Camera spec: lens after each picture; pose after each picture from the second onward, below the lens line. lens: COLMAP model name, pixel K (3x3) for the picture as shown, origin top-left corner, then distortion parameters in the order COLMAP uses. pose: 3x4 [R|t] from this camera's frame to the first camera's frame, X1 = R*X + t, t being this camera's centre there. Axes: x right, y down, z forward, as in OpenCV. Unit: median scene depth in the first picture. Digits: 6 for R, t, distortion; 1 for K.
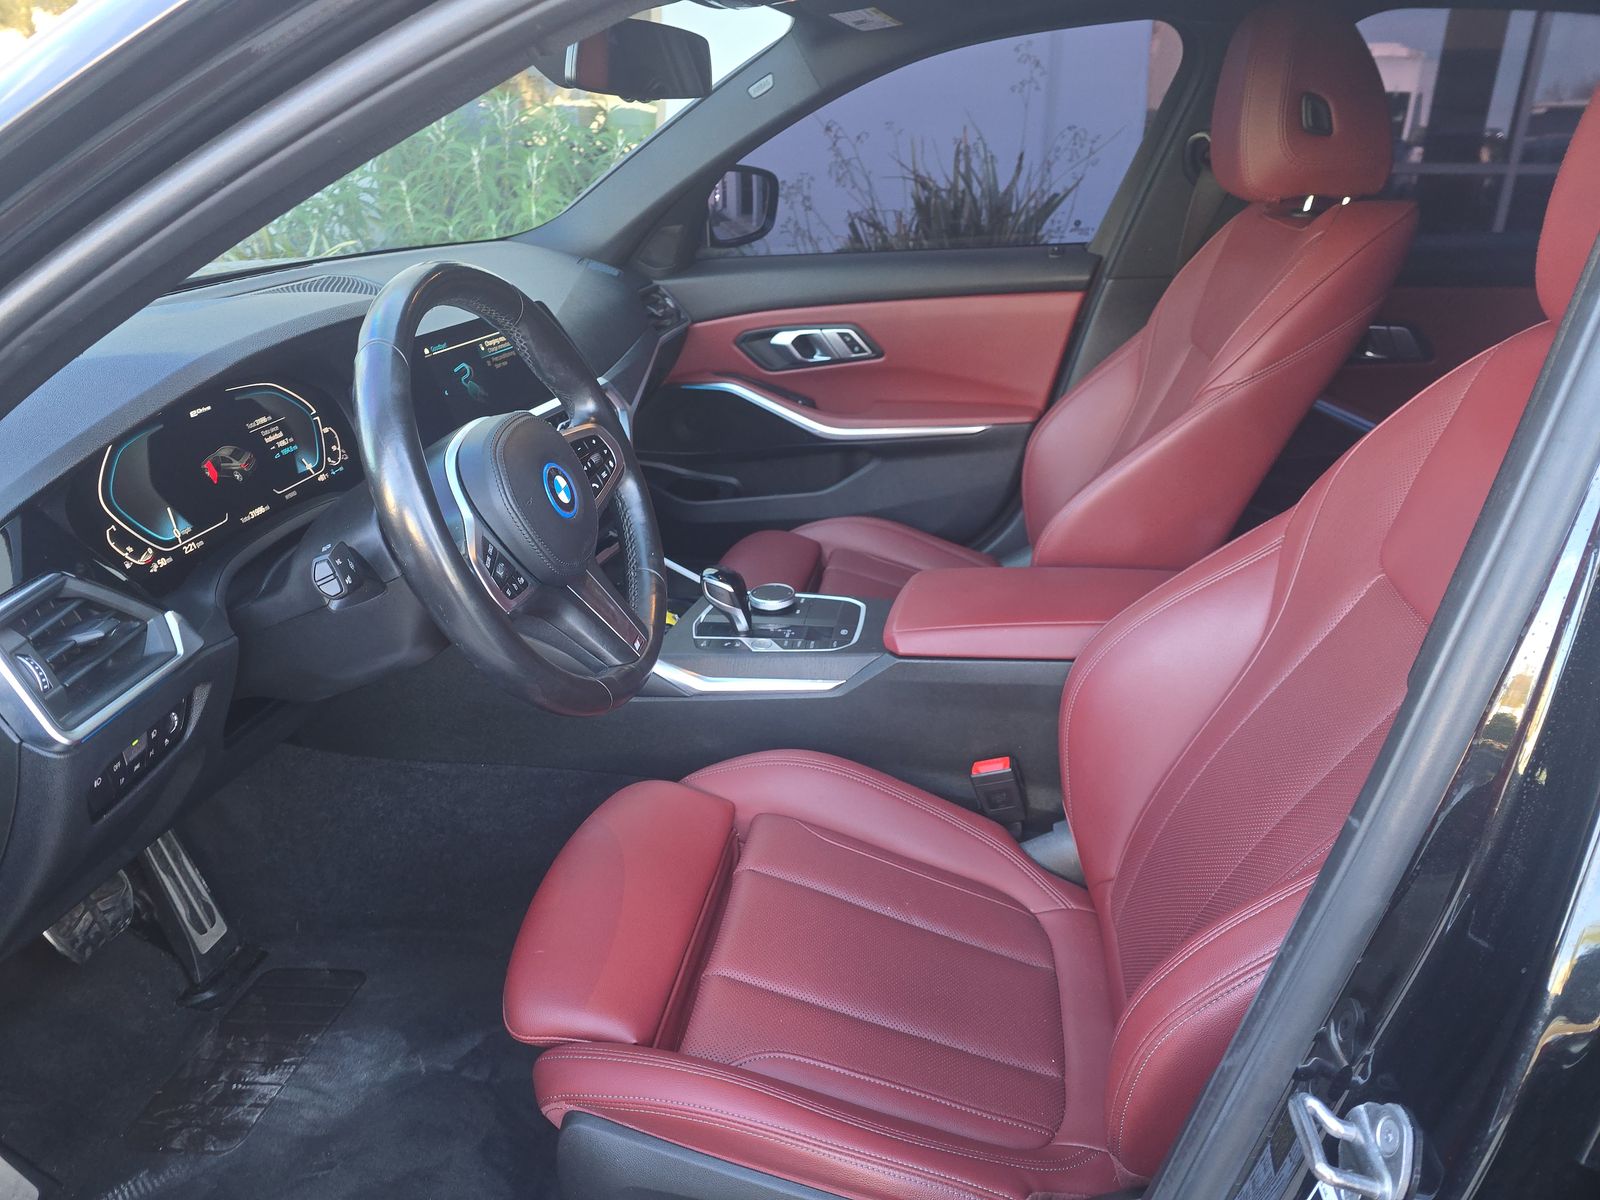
lens RADIAL K [[1071.1, 0, 798.8], [0, 1071.1, 606.2], [0, 0, 1]] dist [0.019631, -0.001651]
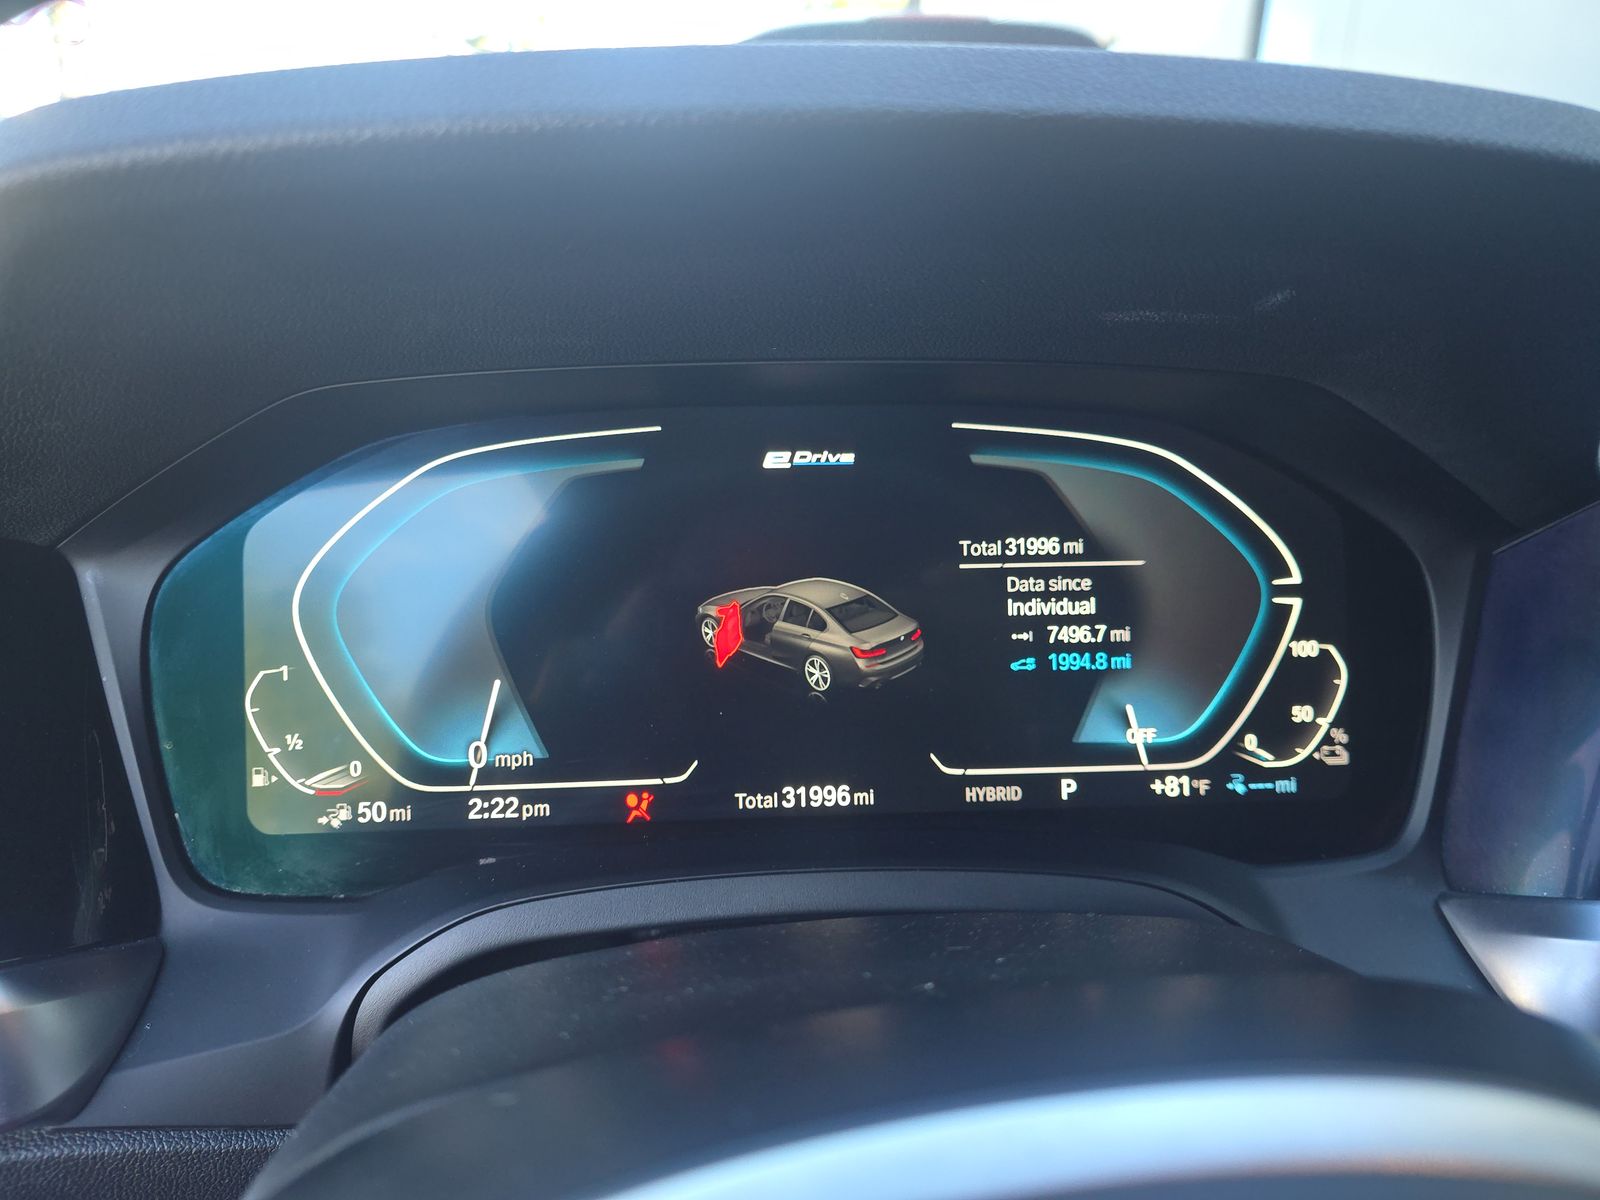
lens RADIAL K [[1071.1, 0, 798.8], [0, 1071.1, 606.2], [0, 0, 1]] dist [0.019631, -0.001651]
pose [[0.235463, 0.306815, -0.922183, -0.225073], [-0.406113, 0.893112, 0.193449, -0.189829], [0.882966, 0.328961, 0.334897, 0.845066]]
